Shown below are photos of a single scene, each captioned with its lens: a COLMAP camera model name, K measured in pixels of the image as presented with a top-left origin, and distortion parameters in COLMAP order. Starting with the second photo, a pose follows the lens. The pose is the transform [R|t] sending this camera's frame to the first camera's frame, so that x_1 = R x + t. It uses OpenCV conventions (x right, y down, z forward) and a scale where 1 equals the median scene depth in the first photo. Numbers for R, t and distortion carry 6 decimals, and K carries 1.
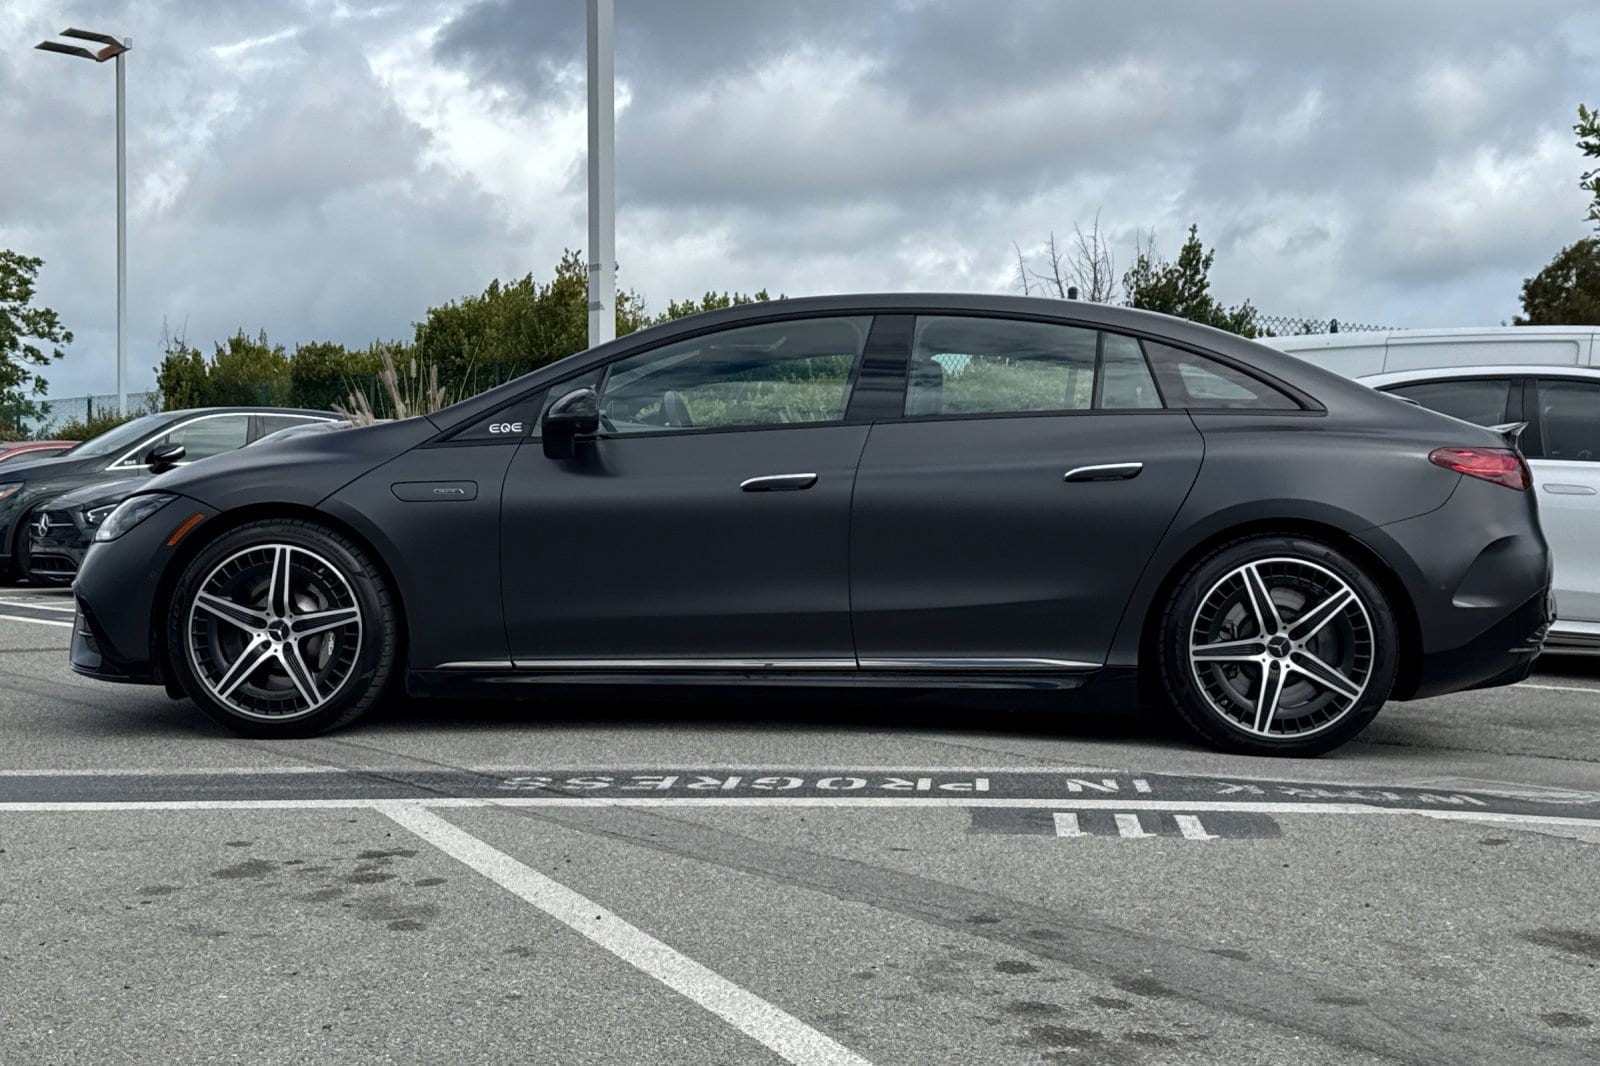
lens RADIAL K [[2909.3, 0, 800.0], [0, 2909.3, 533.0], [0, 0, 1]] dist [0.365306, -1.631379]
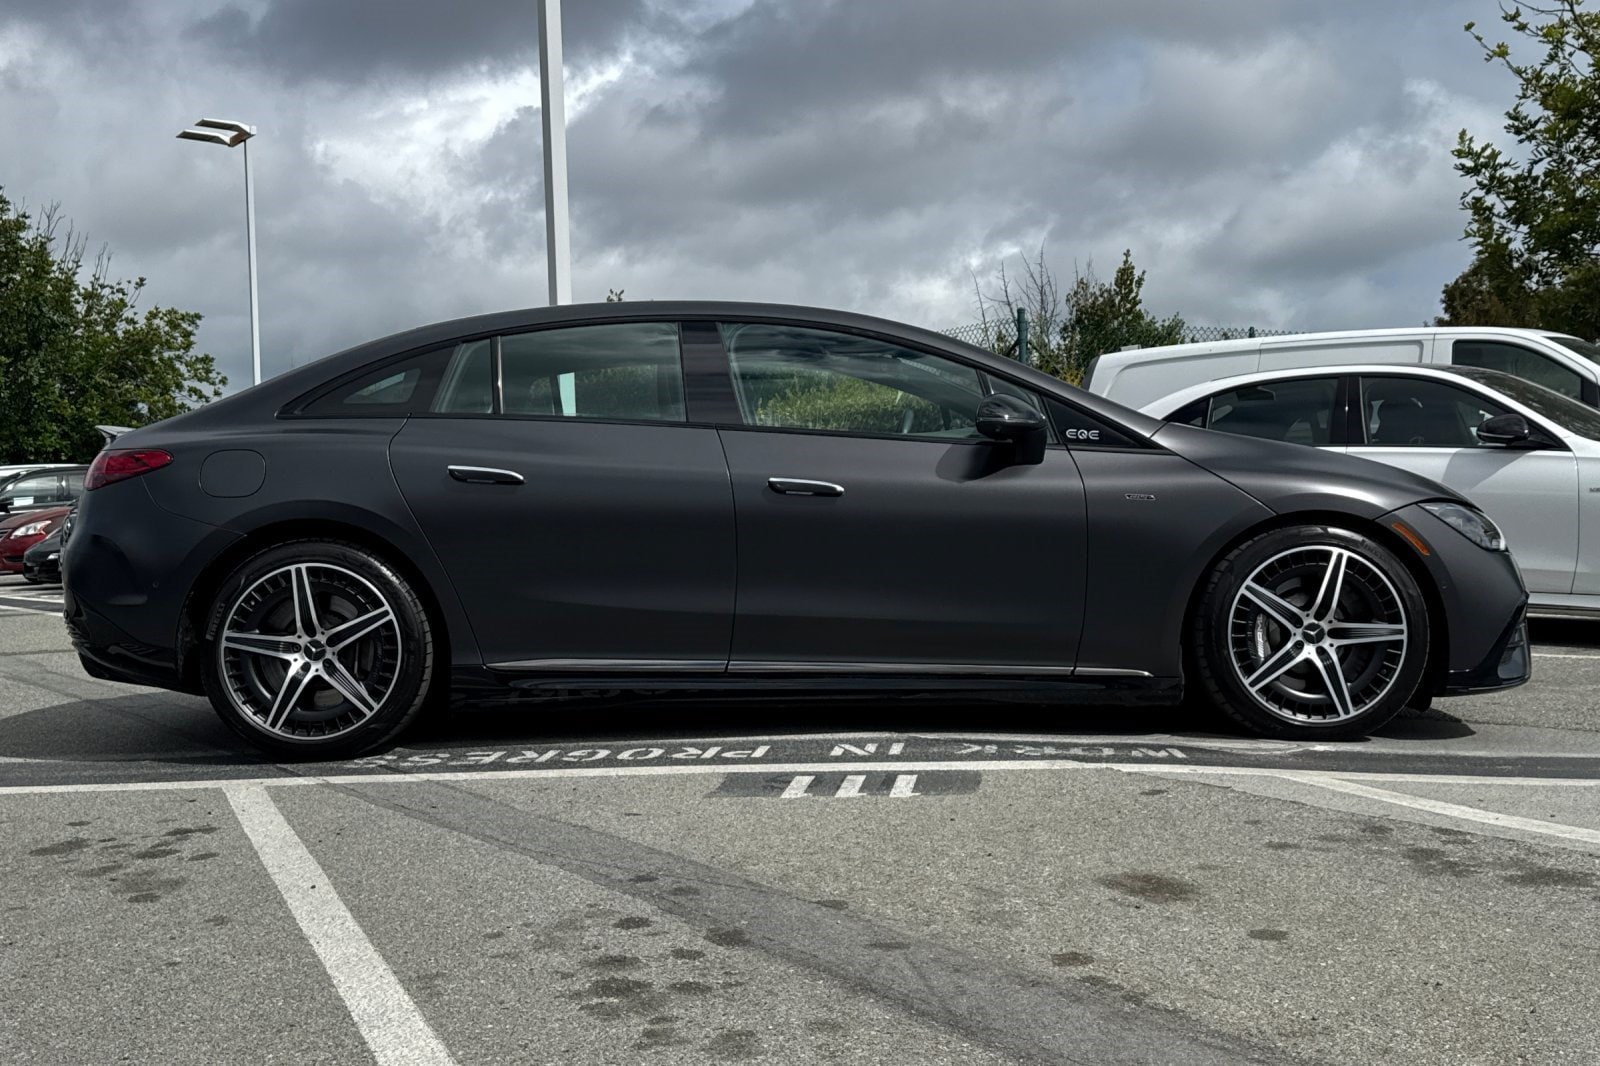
lens RADIAL K [[2456.7, 0, 800.0], [0, 2456.7, 533.0], [0, 0, 1]] dist [0.339937, -1.384868]
pose [[0.997548, -0.031316, -0.062595, 0.142782], [0.031674, 0.999487, 0.004741, -0.004322], [0.062415, -0.006712, 0.998028, 0.030052]]
